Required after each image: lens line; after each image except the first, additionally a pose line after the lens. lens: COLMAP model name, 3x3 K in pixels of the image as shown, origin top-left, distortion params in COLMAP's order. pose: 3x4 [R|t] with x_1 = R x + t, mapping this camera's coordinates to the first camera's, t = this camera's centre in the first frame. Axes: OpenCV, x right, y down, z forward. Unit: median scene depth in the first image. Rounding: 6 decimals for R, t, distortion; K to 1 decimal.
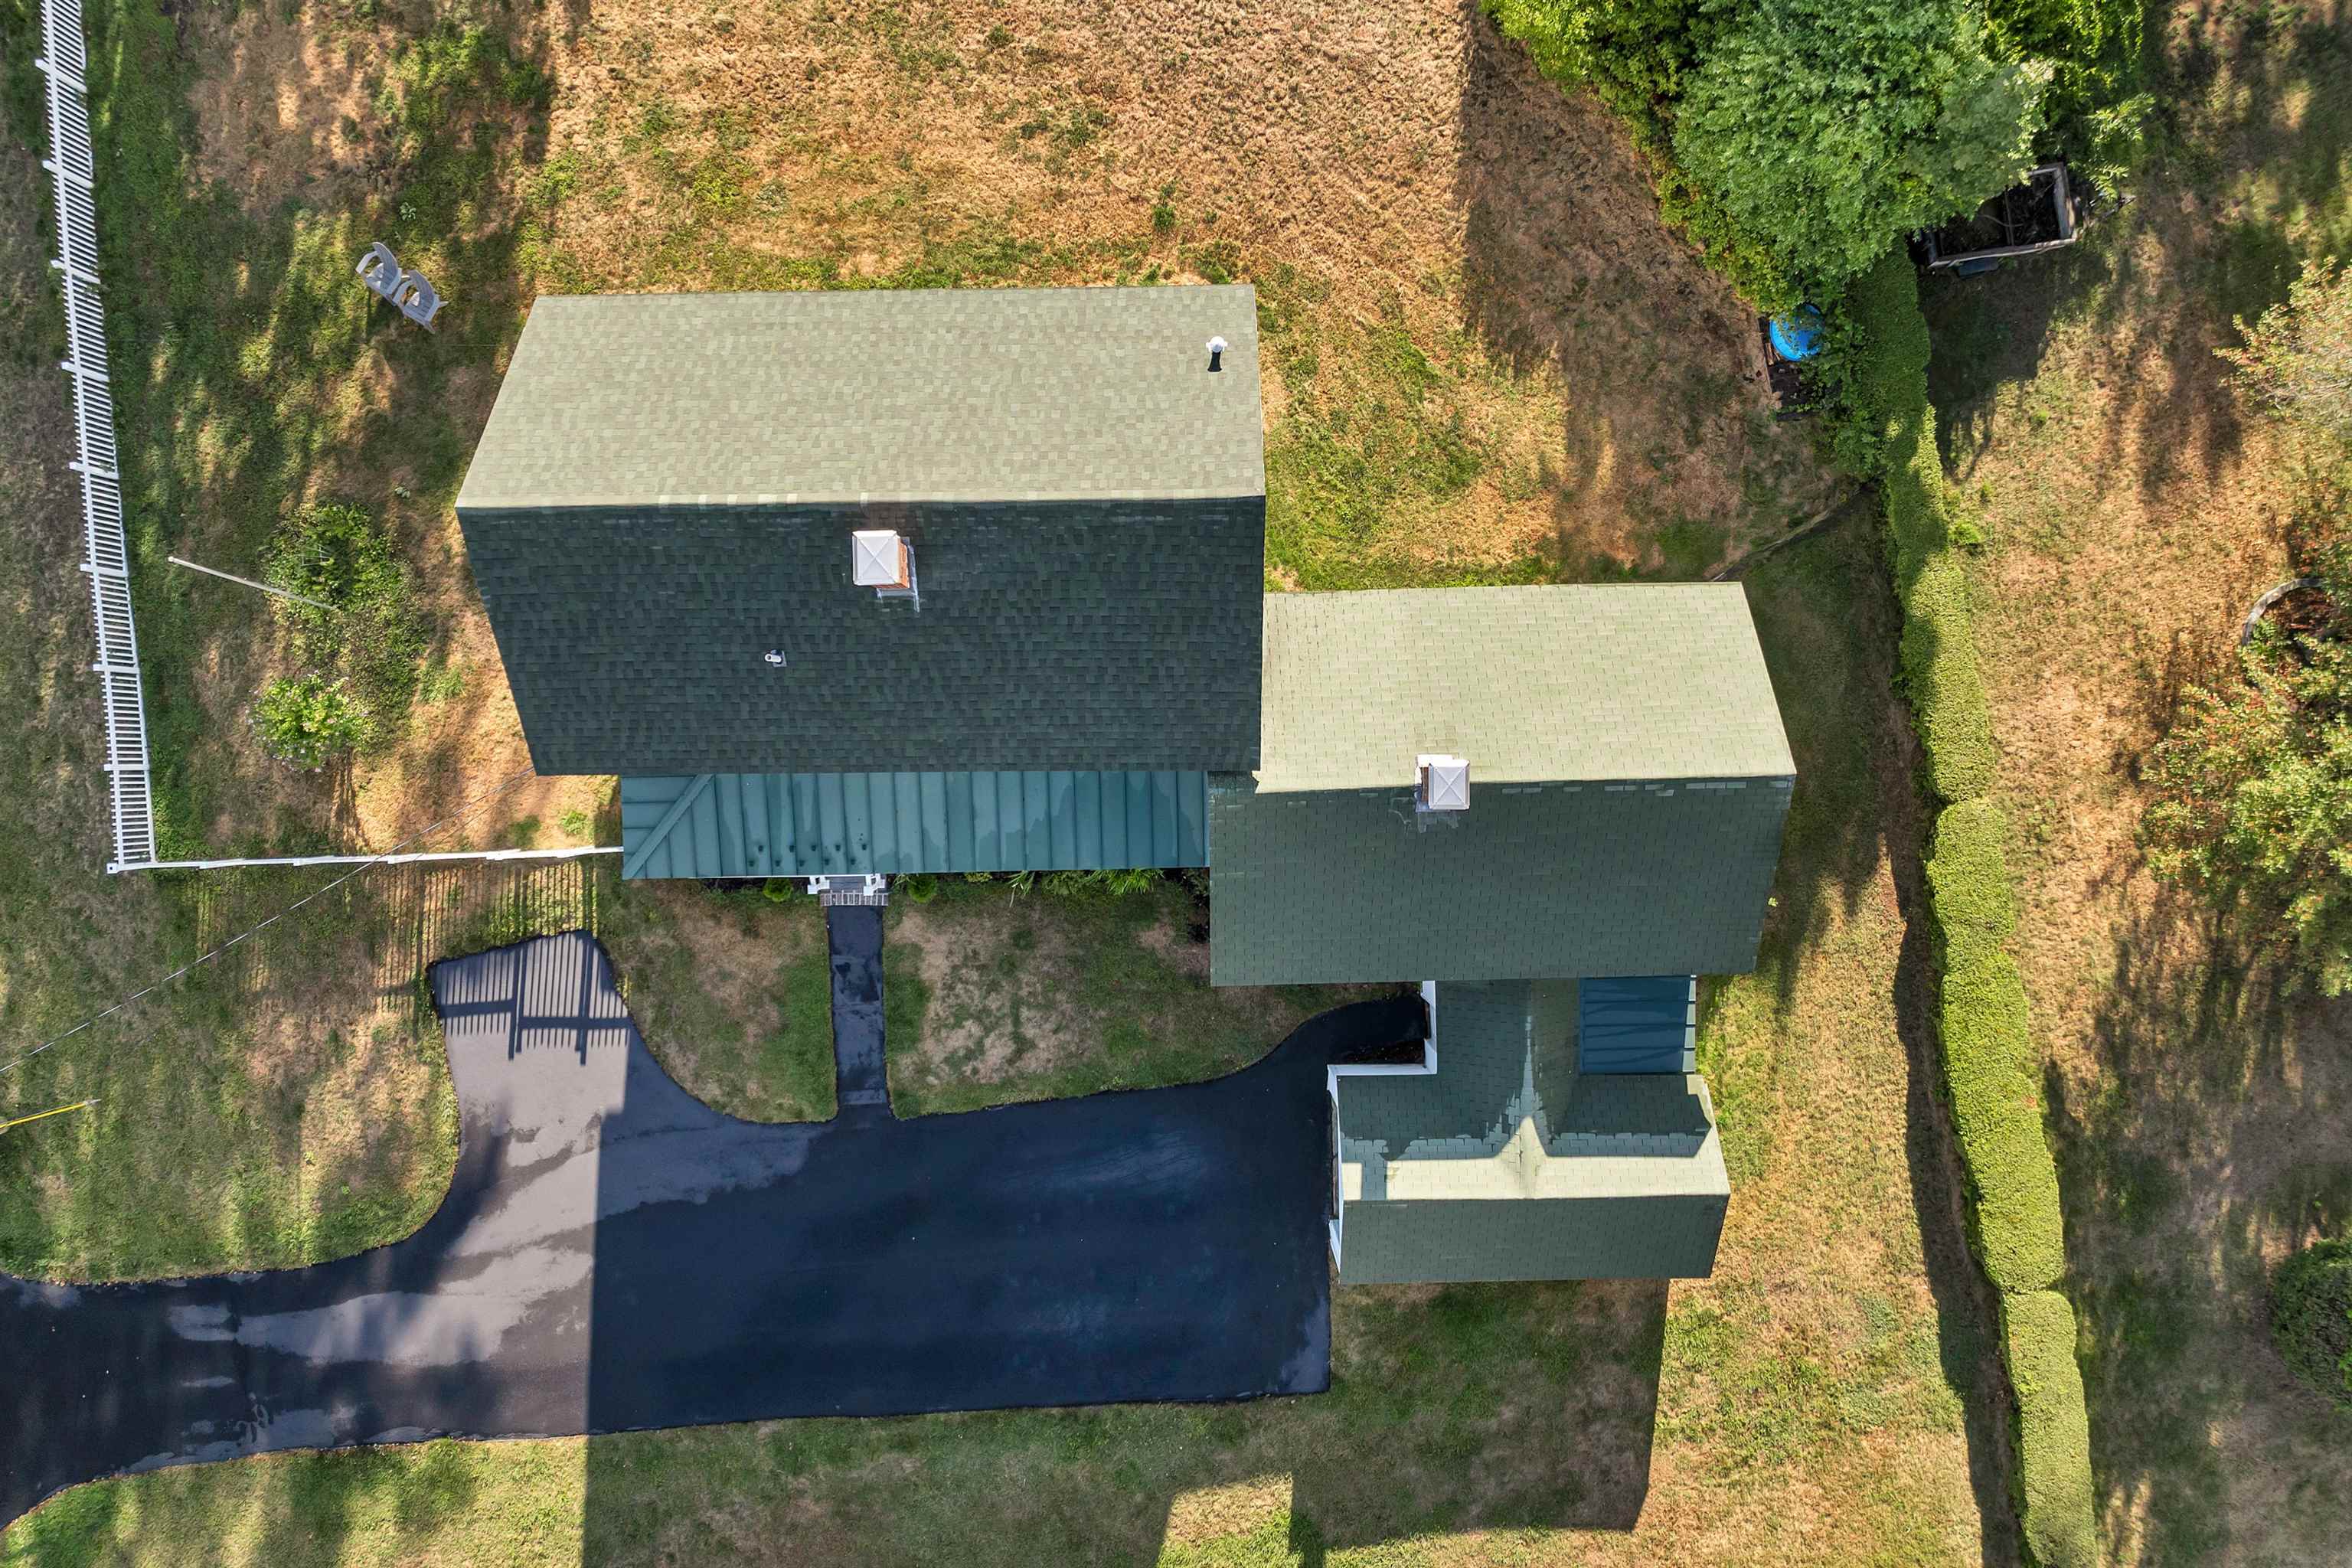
lens RADIAL K [[1624.5, 0, 1180.4], [0, 1624.5, 780.3], [0, 0, 1]] dist [-0.049894, 0.002530]
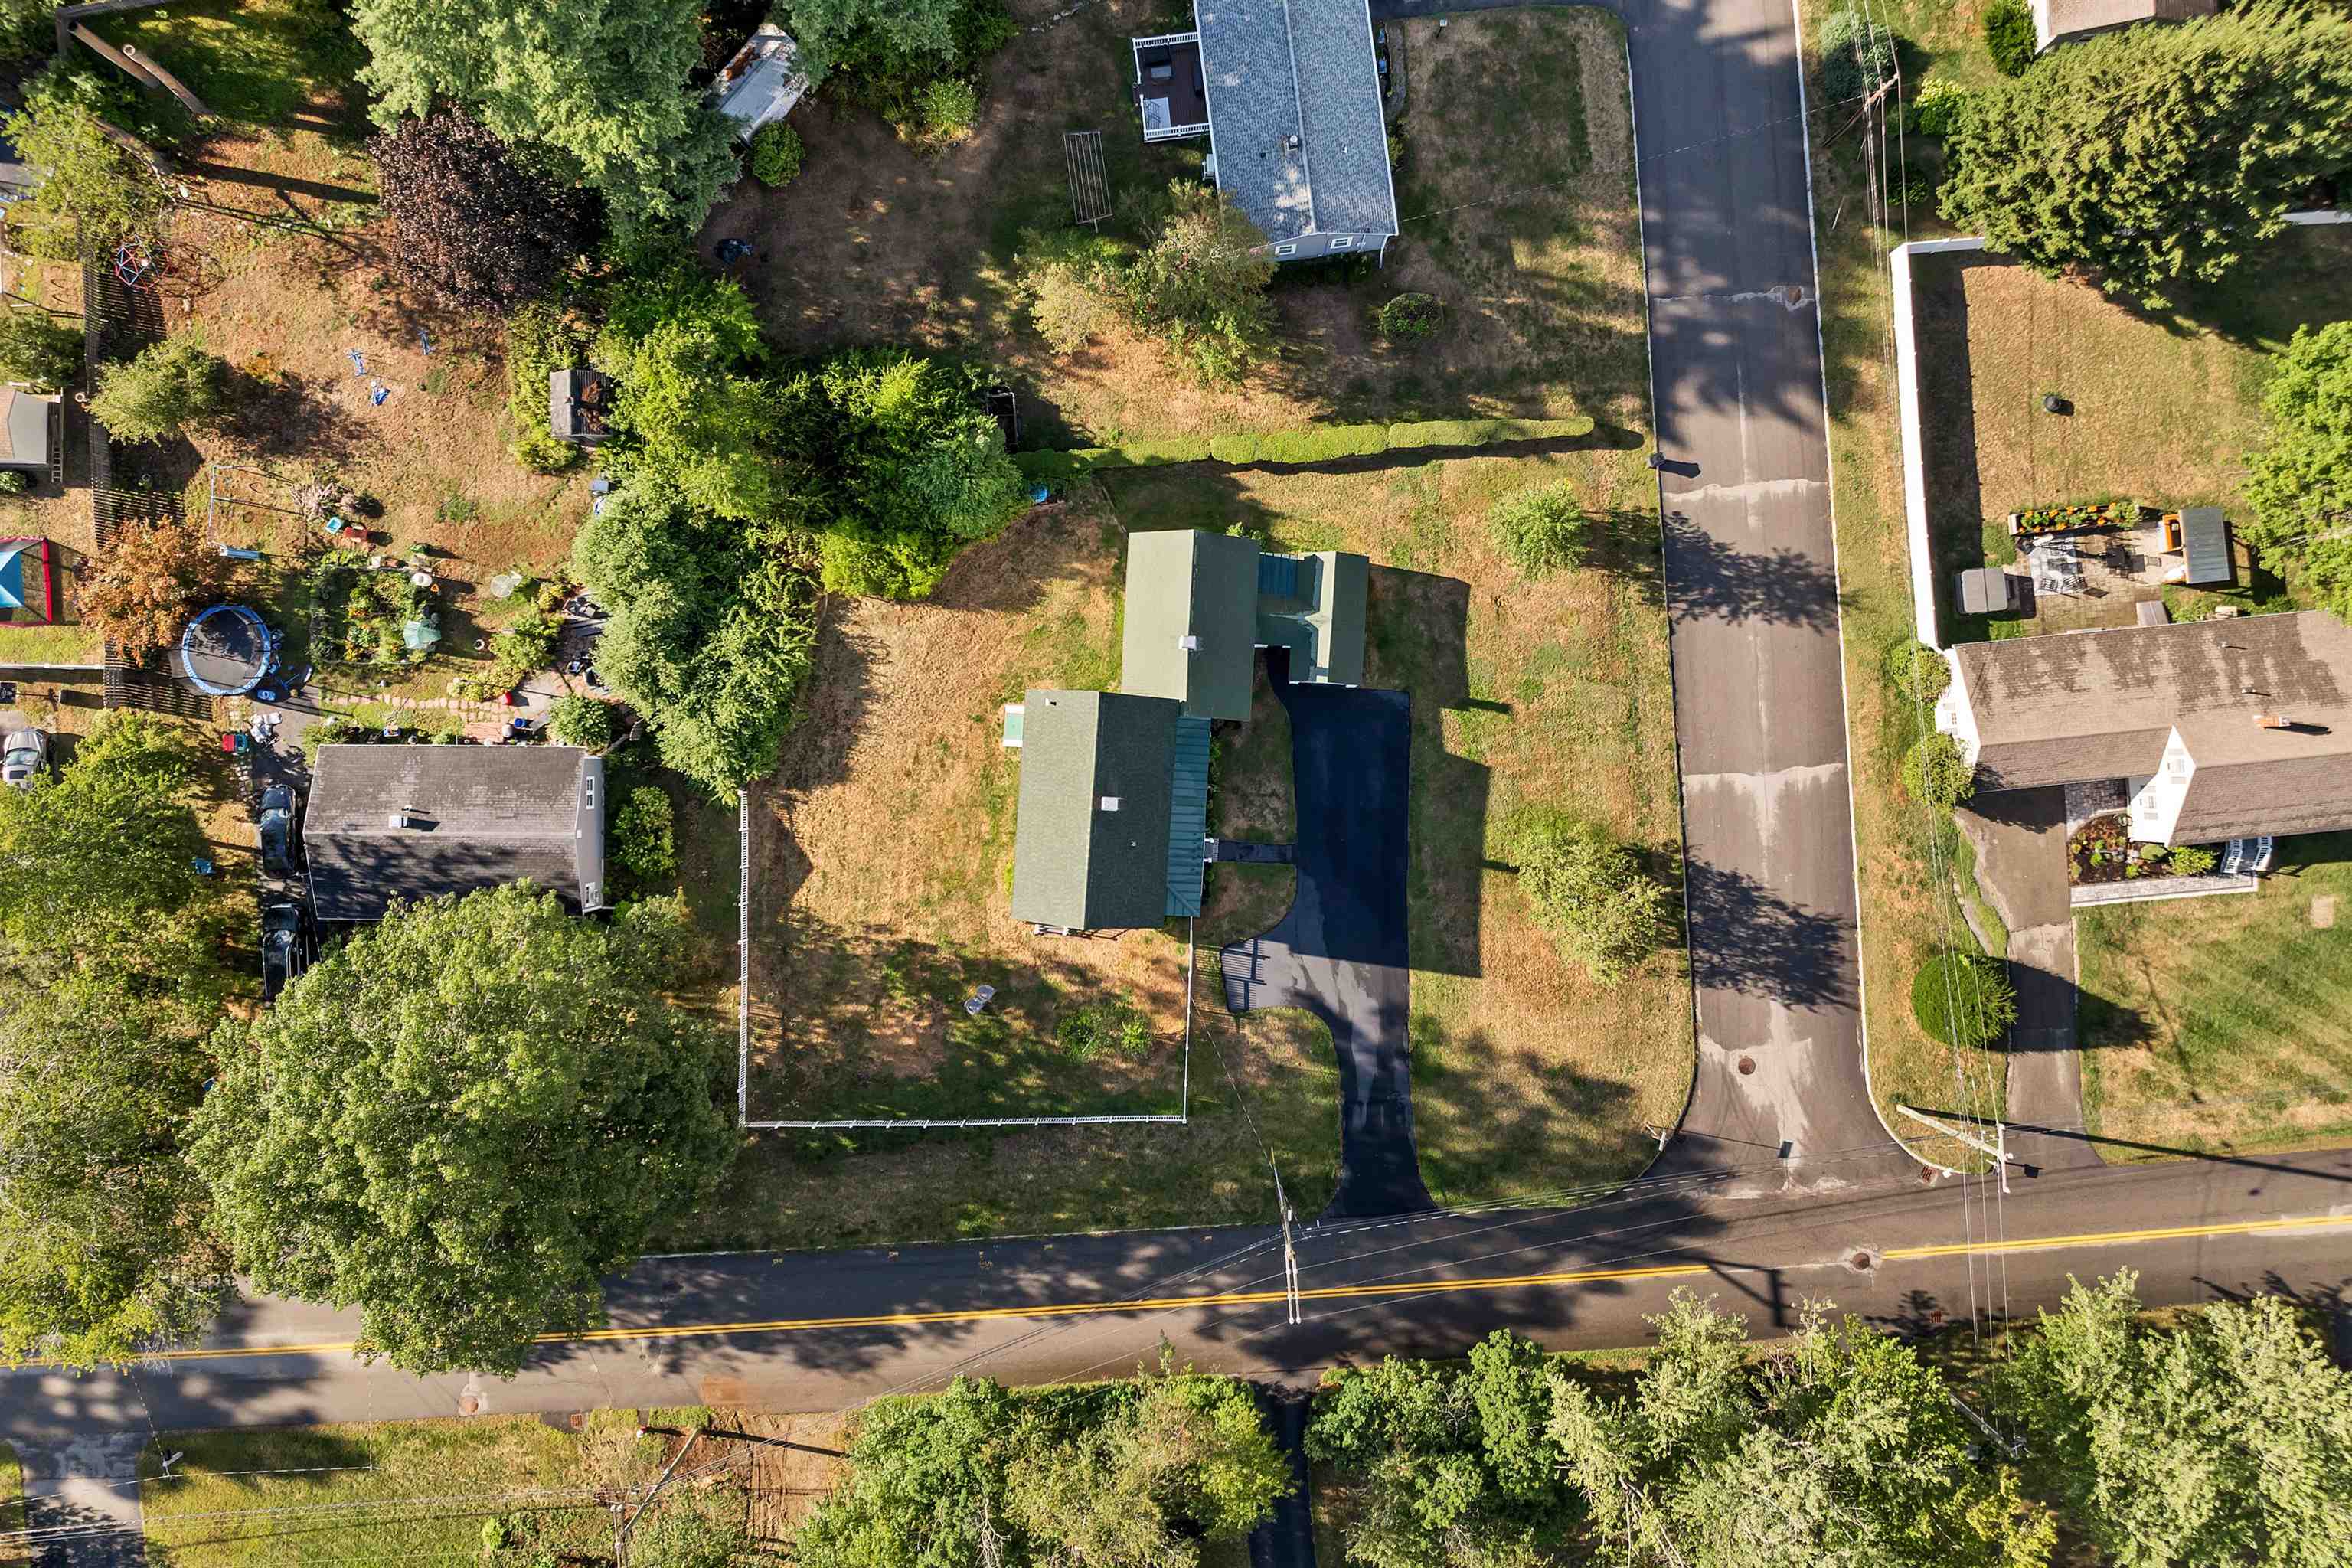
lens RADIAL K [[1624.5, 0, 1173.4], [0, 1624.5, 791.6], [0, 0, 1]] dist [-0.049894, 0.002530]
pose [[0.077706, -0.996940, -0.008536, -0.084051], [0.996700, 0.077884, -0.022894, 0.056284], [0.023489, -0.006729, 0.999701, -1.770122]]
